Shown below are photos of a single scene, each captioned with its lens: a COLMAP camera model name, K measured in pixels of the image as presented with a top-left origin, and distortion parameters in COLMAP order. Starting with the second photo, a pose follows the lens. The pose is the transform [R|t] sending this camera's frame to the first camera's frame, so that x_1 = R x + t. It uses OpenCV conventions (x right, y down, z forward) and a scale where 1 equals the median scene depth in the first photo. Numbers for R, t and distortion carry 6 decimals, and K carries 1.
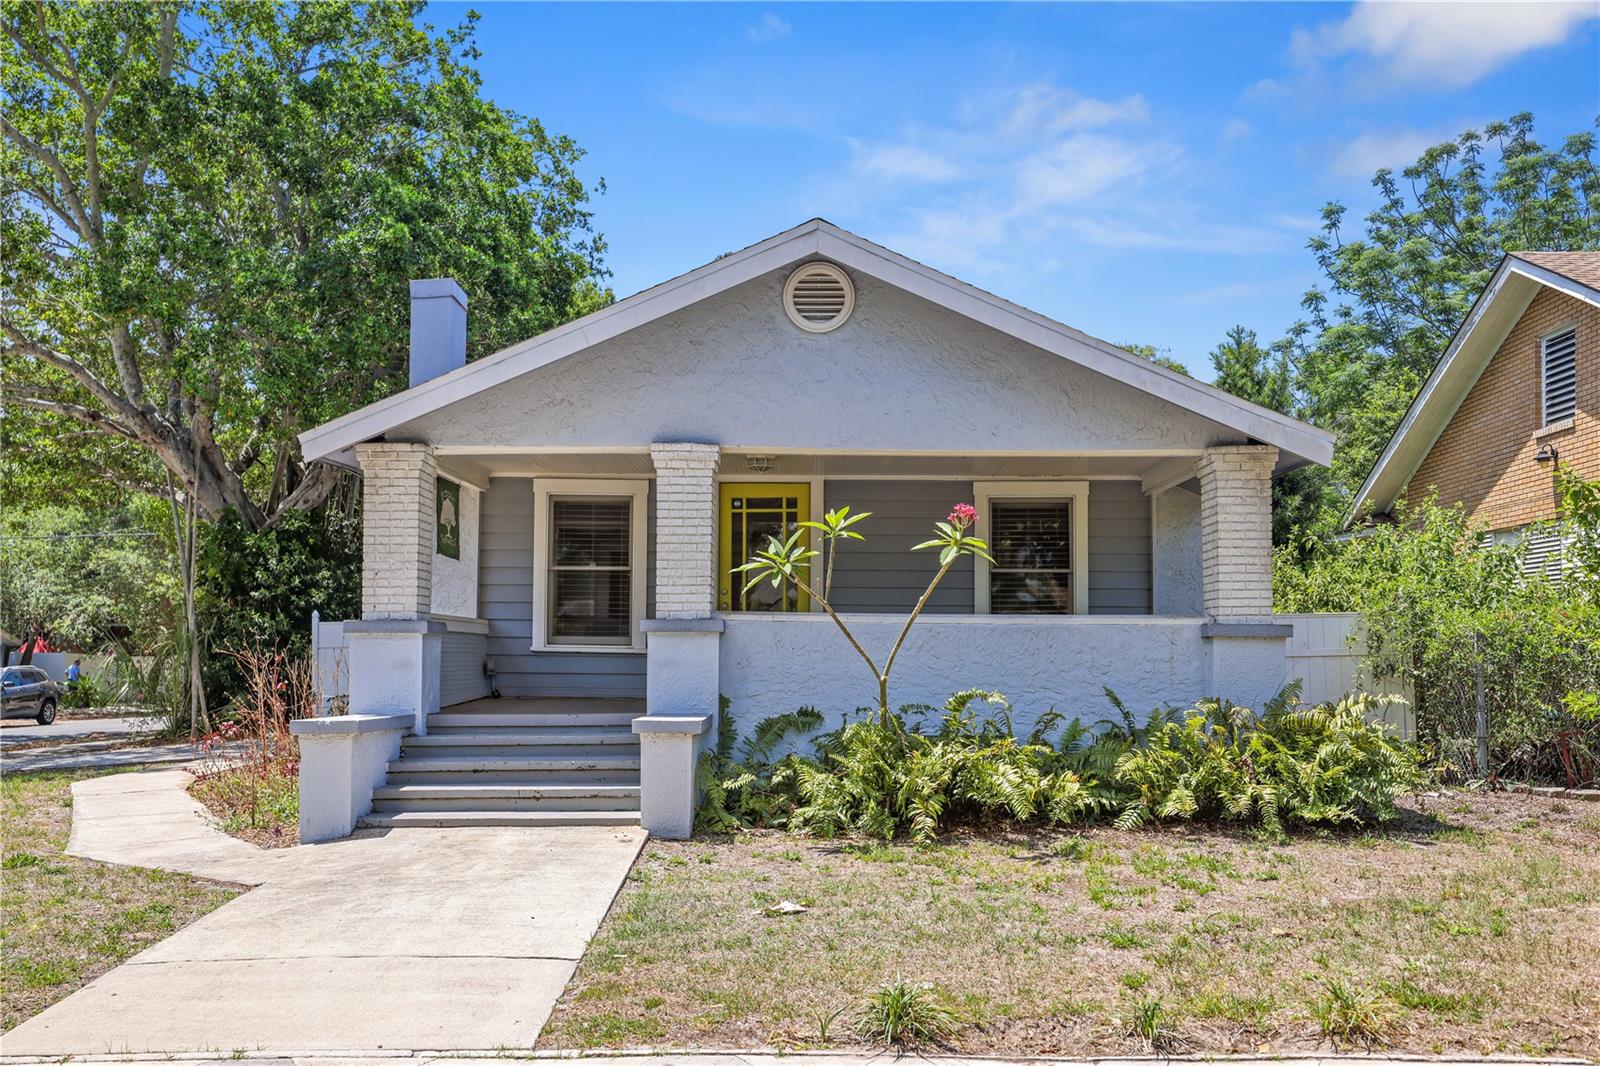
lens RADIAL K [[1465.6, 0, 800.6], [0, 1465.6, 534.9], [0, 0, 1]] dist [0.014335, 0.000000]
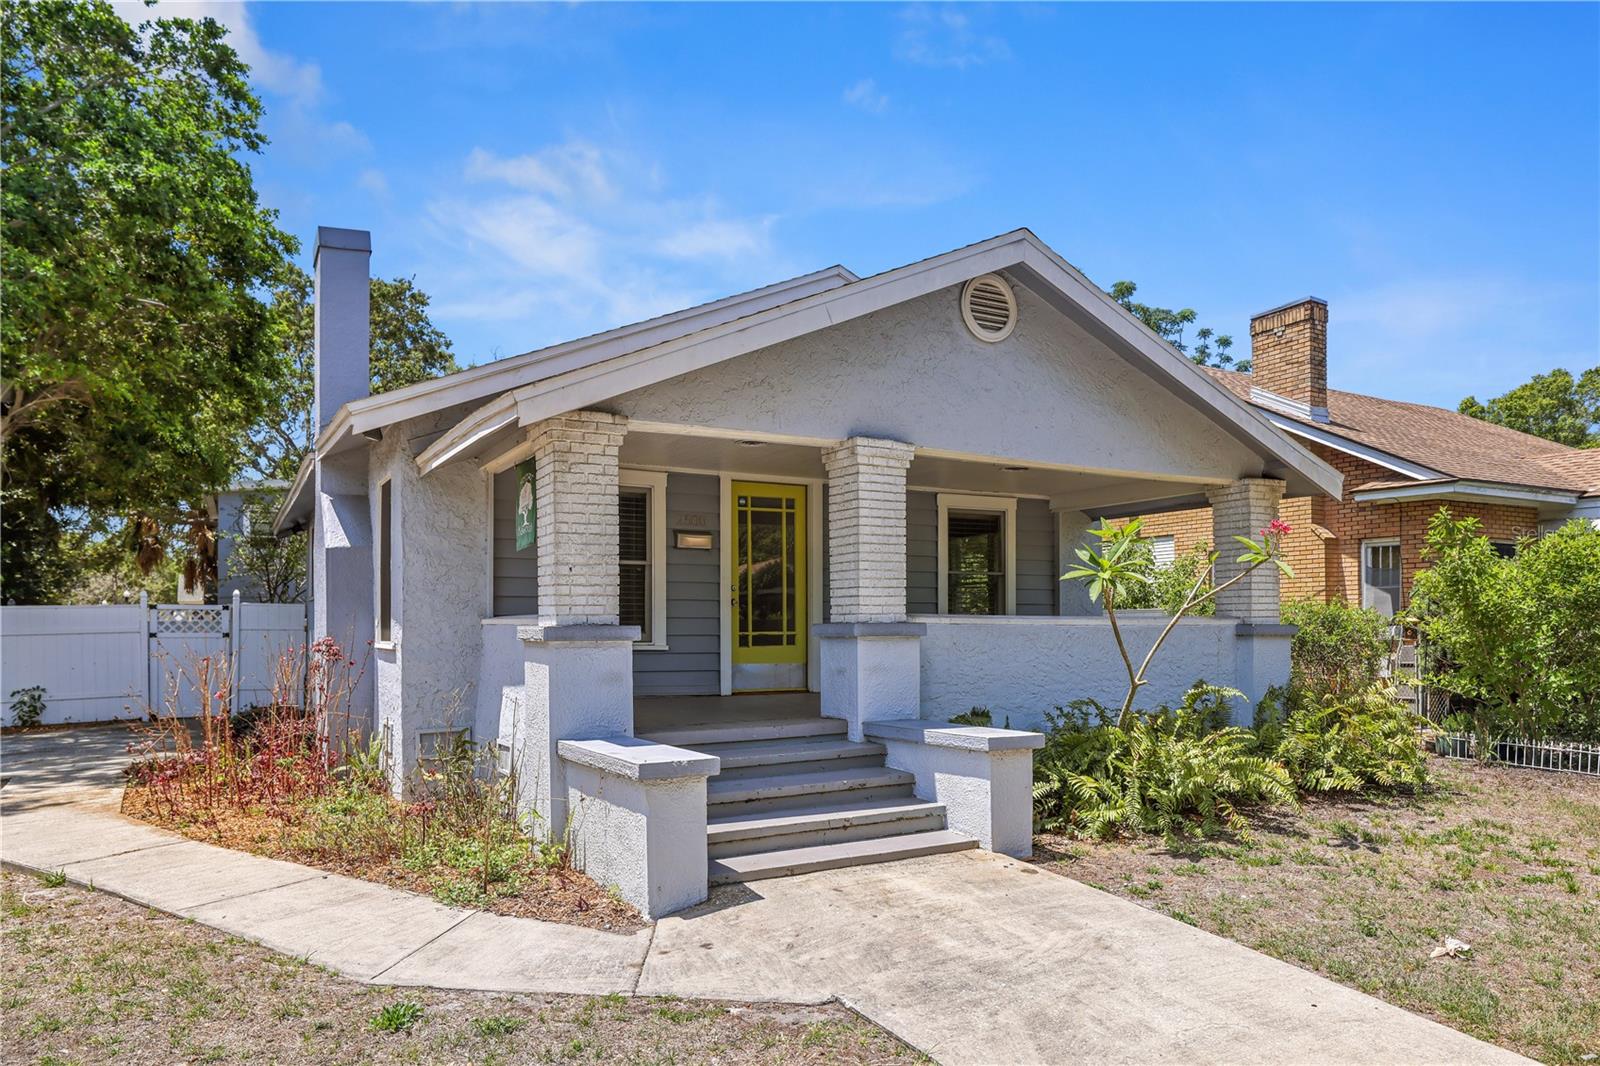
lens RADIAL K [[1080.9, 0, 799.9], [0, 1080.9, 590.7], [0, 0, 1]] dist [-0.005307, -0.000154]
pose [[0.861766, 0.009896, 0.507210, -0.485599], [-0.037884, 0.998273, 0.044888, 0.006469], [-0.505890, -0.057898, 0.860653, 0.411220]]
